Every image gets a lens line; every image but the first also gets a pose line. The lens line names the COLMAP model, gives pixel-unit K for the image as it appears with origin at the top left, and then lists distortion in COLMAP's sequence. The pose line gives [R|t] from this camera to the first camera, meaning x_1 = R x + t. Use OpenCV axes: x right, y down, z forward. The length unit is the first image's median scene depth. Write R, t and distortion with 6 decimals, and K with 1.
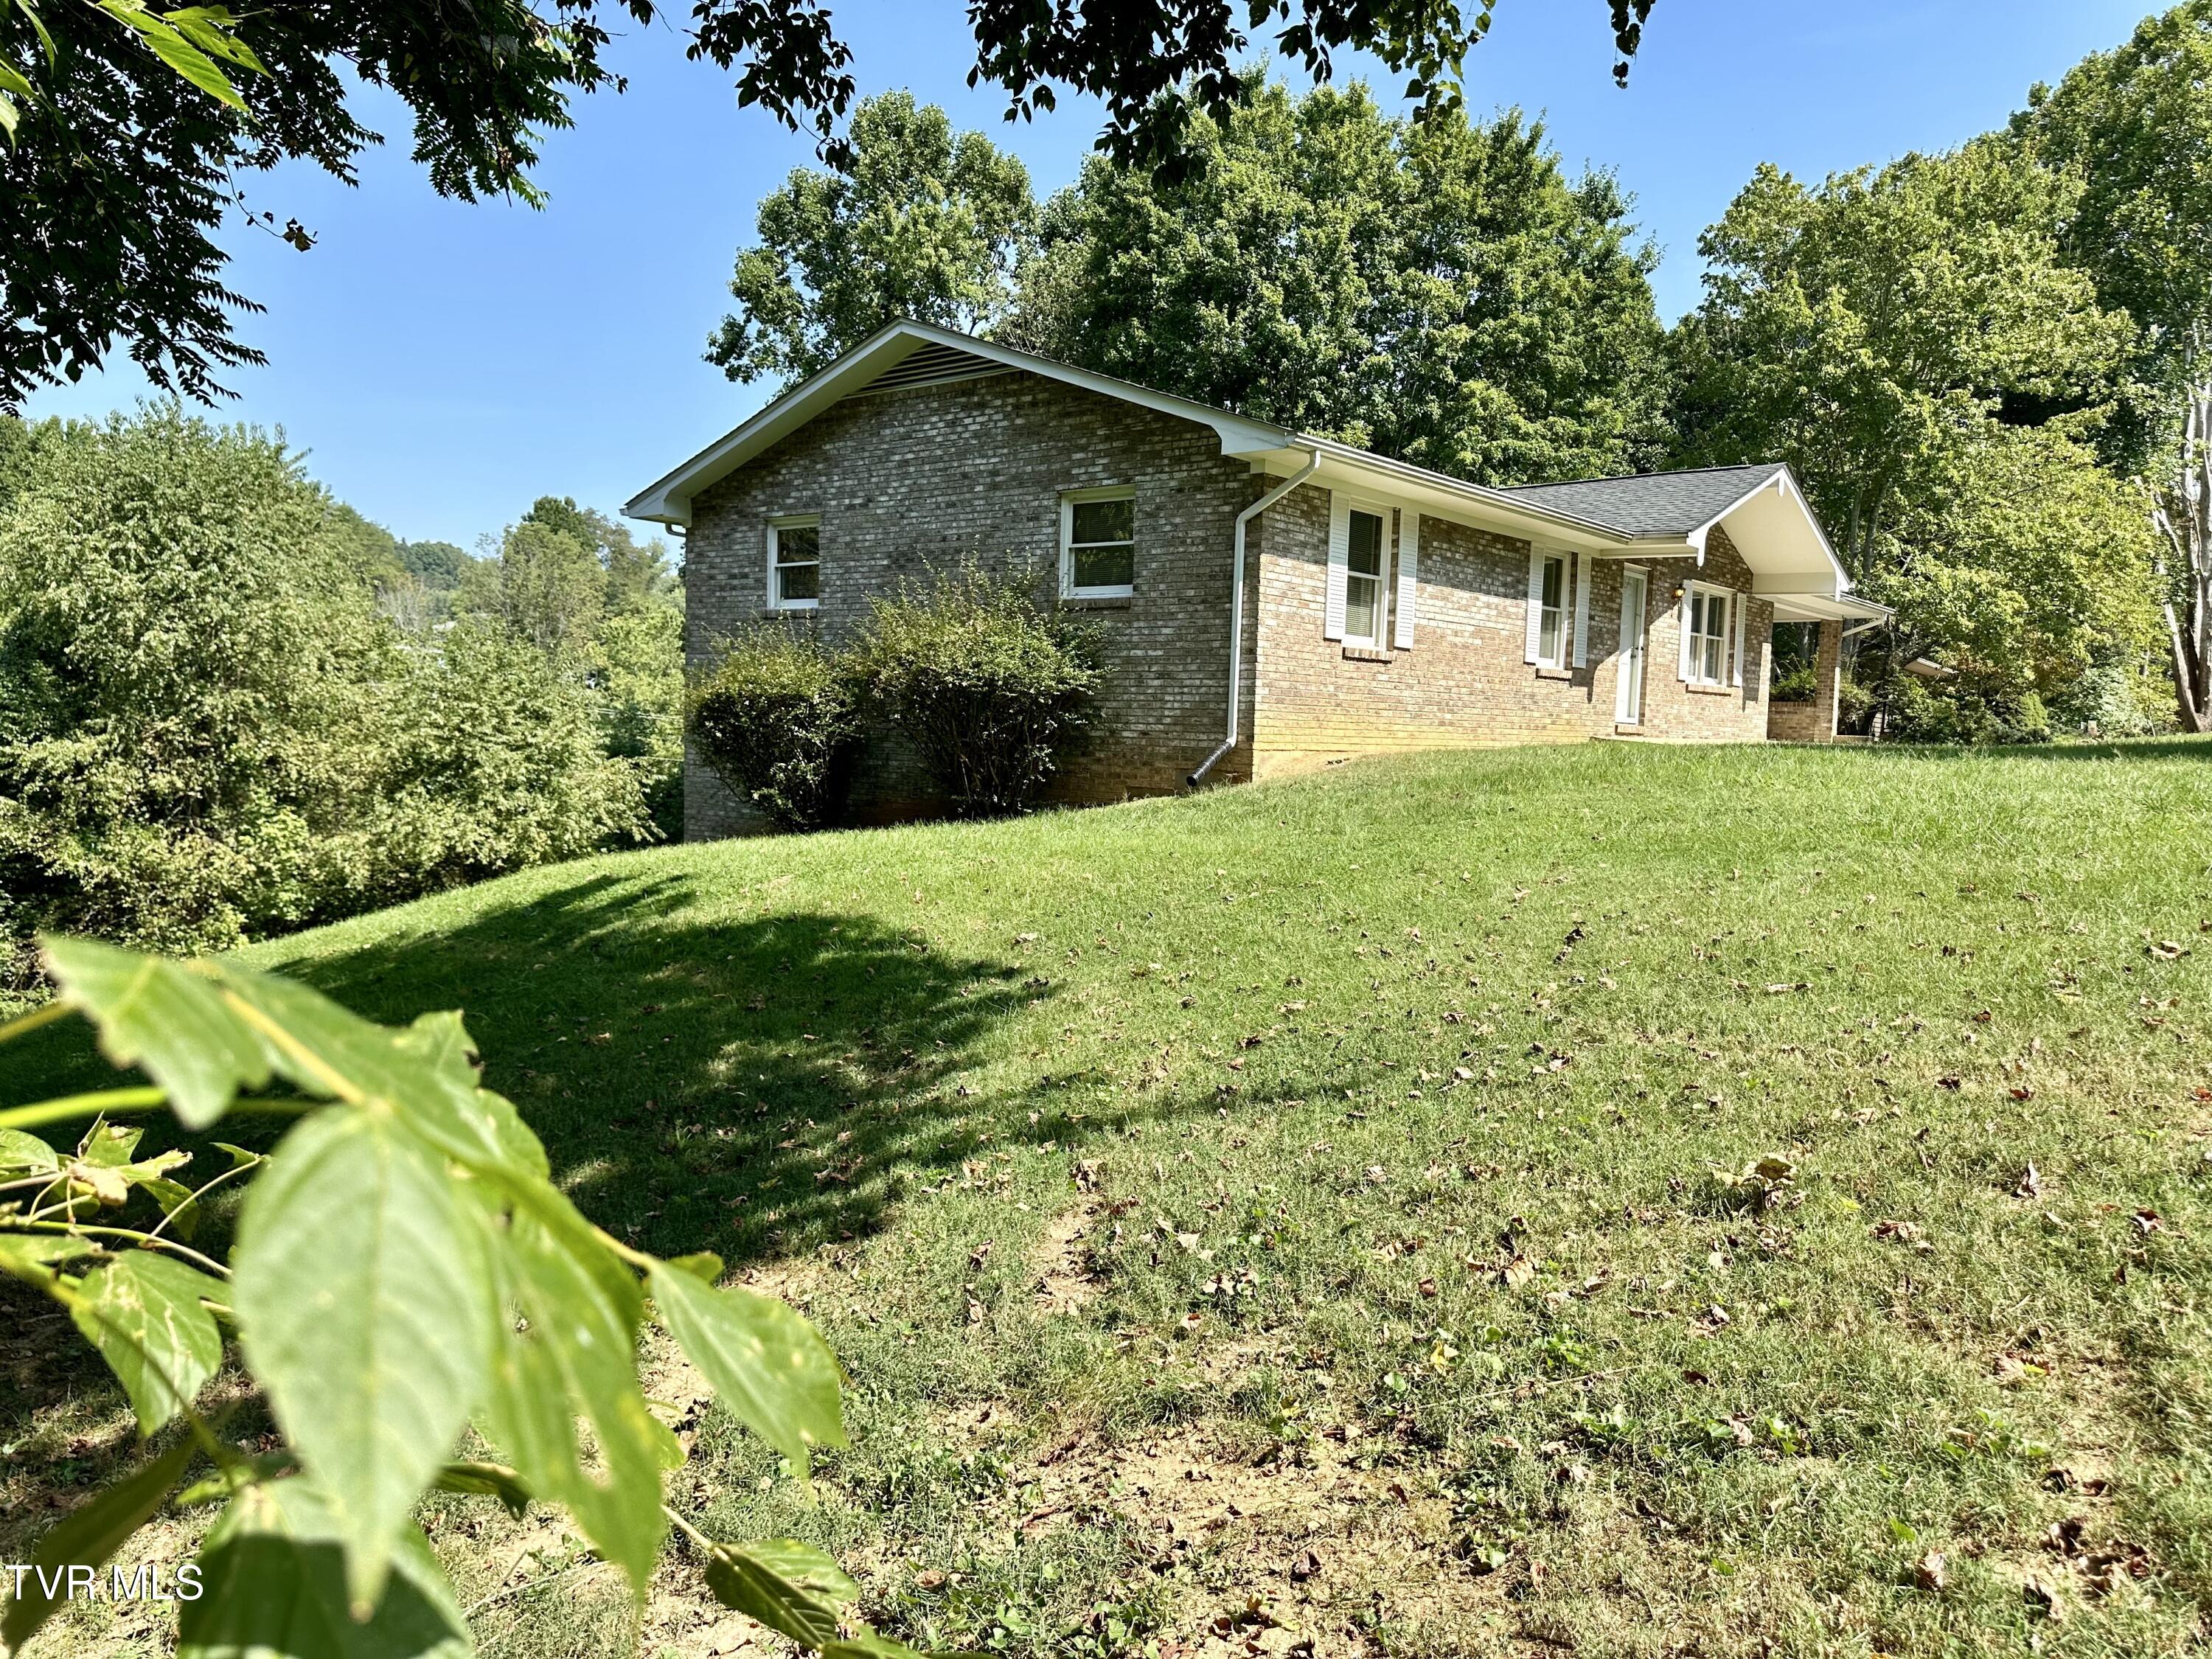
lens RADIAL K [[1567.8, 0, 1114.8], [0, 1567.8, 822.9], [0, 0, 1]] dist [-0.018121, -0.000027]
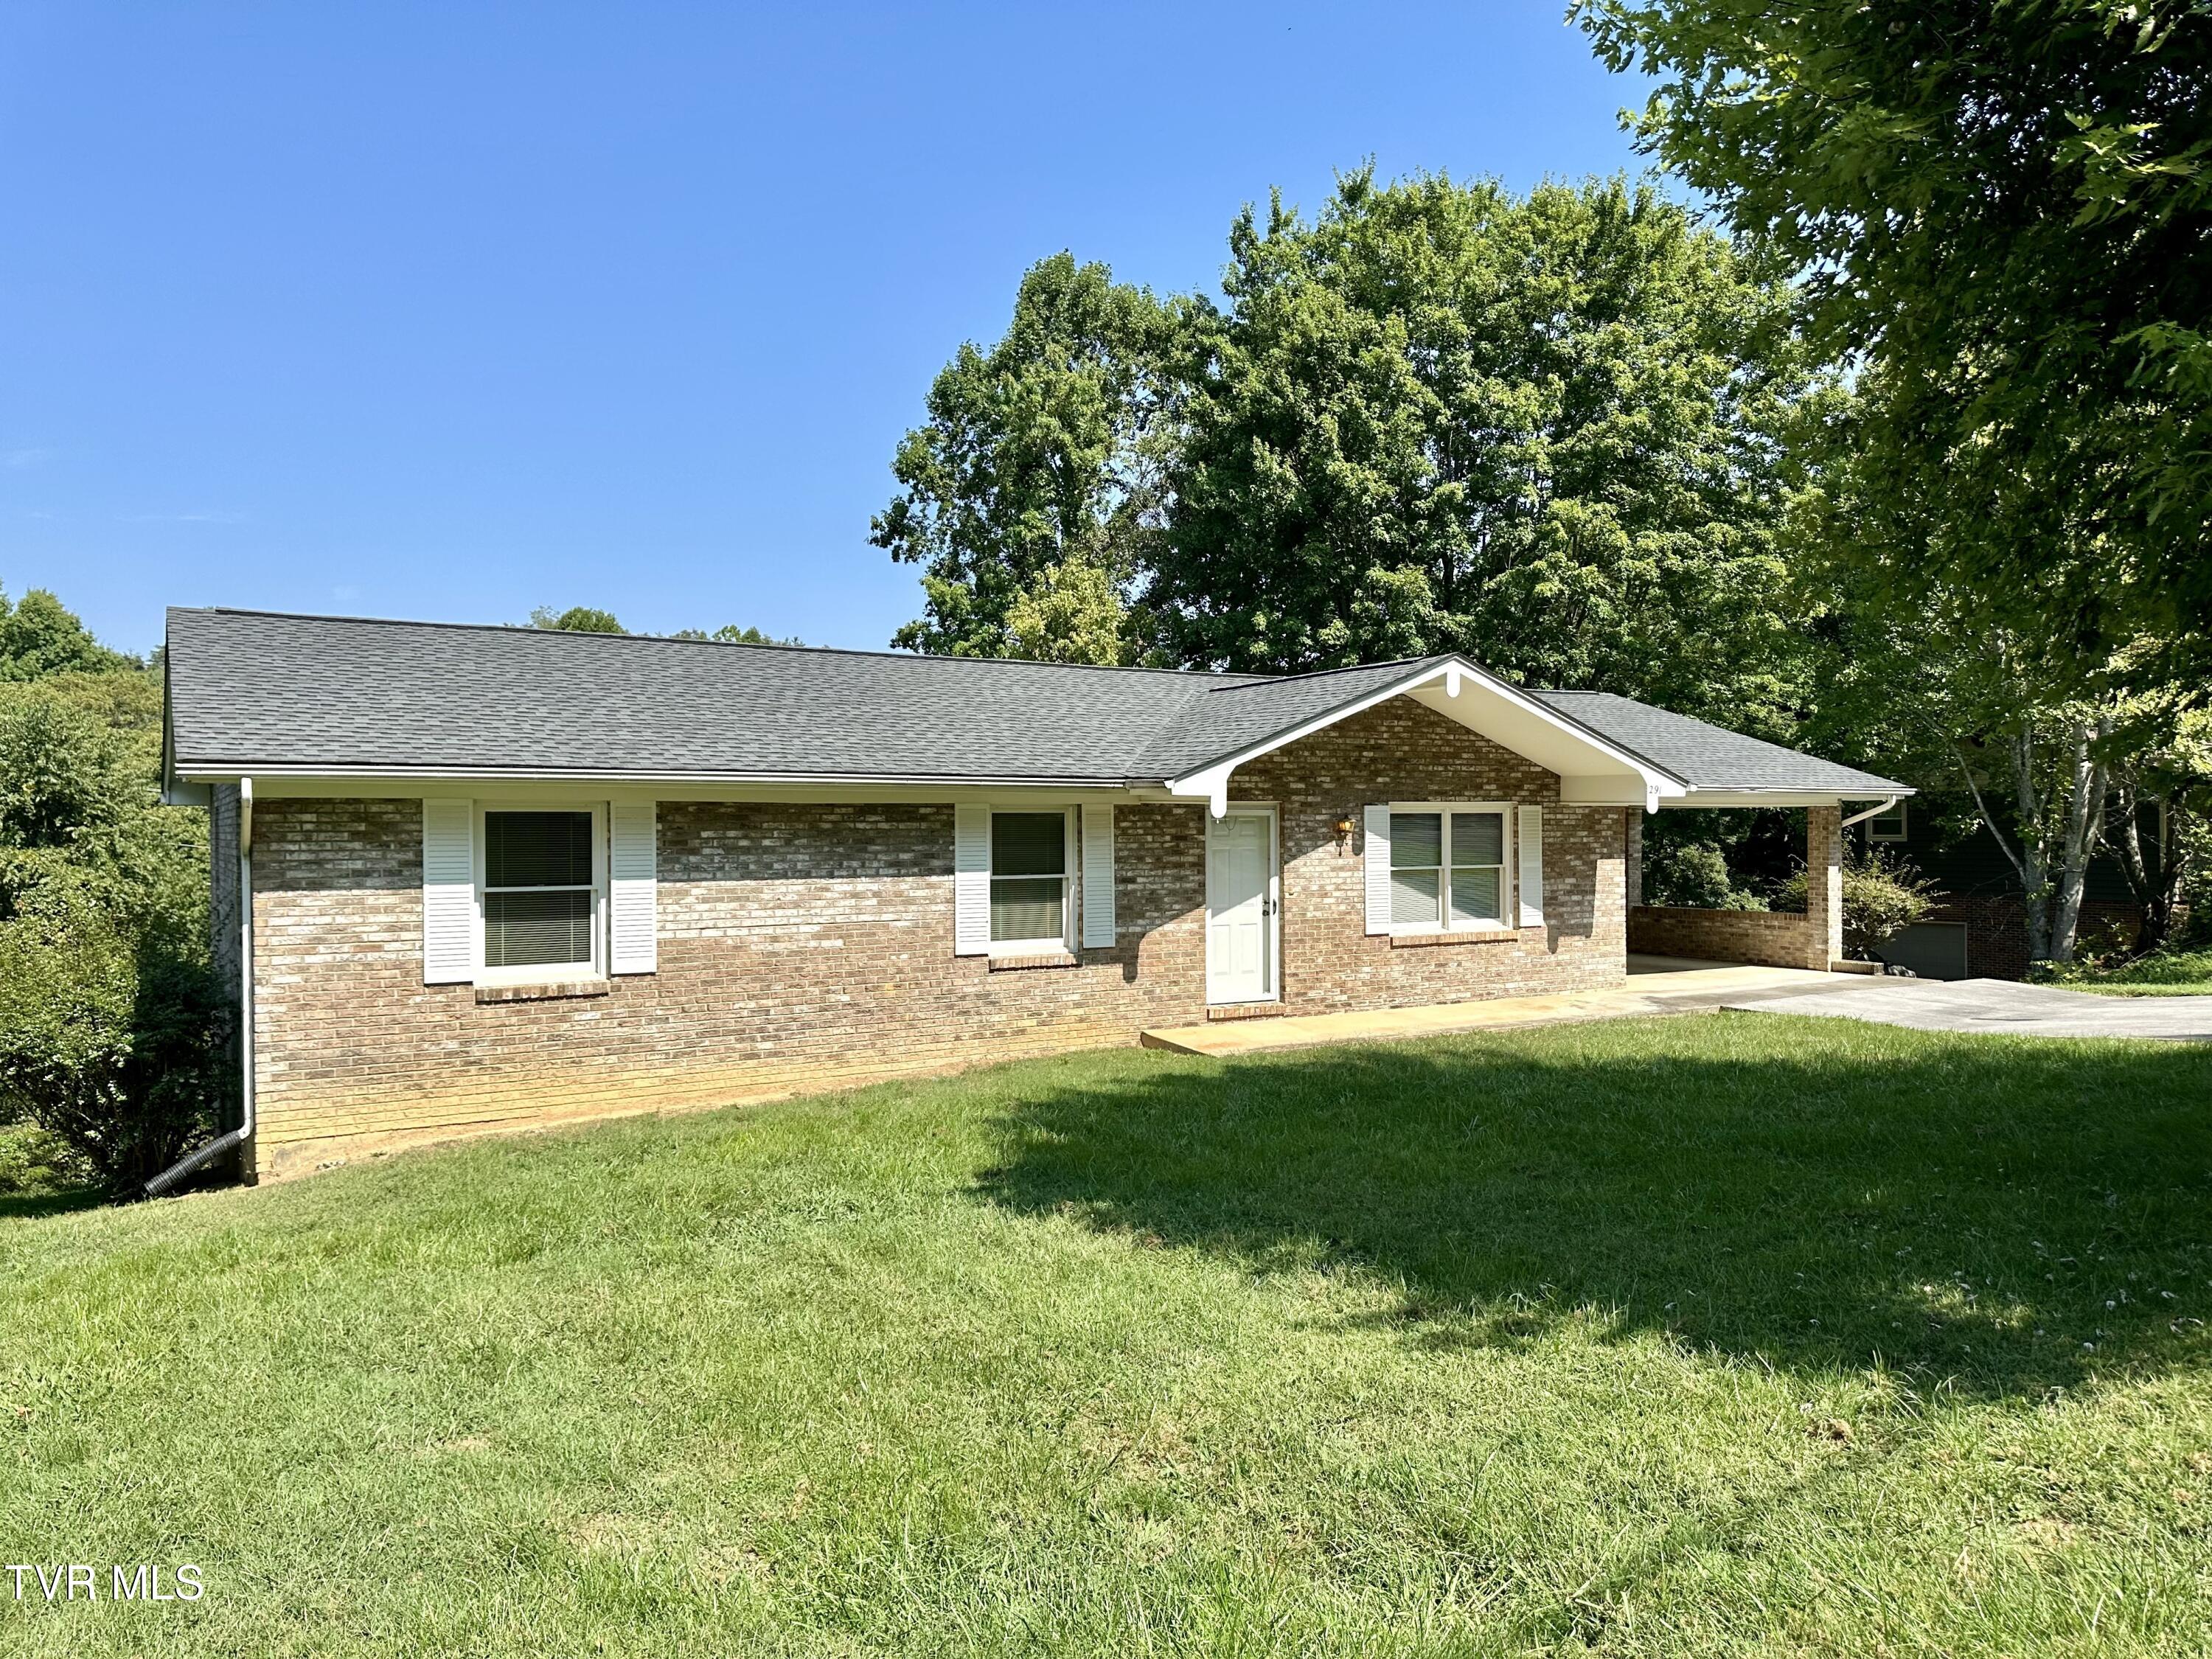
lens RADIAL K [[1511.1, 0, 1106.0], [0, 1511.1, 829.5], [0, 0, 1]] dist [0.143599, -0.196733]
pose [[0.947214, -0.031064, -0.319093, 0.234992], [0.011226, 0.997898, -0.063823, -0.047673], [0.320405, 0.056872, 0.945572, 0.126222]]
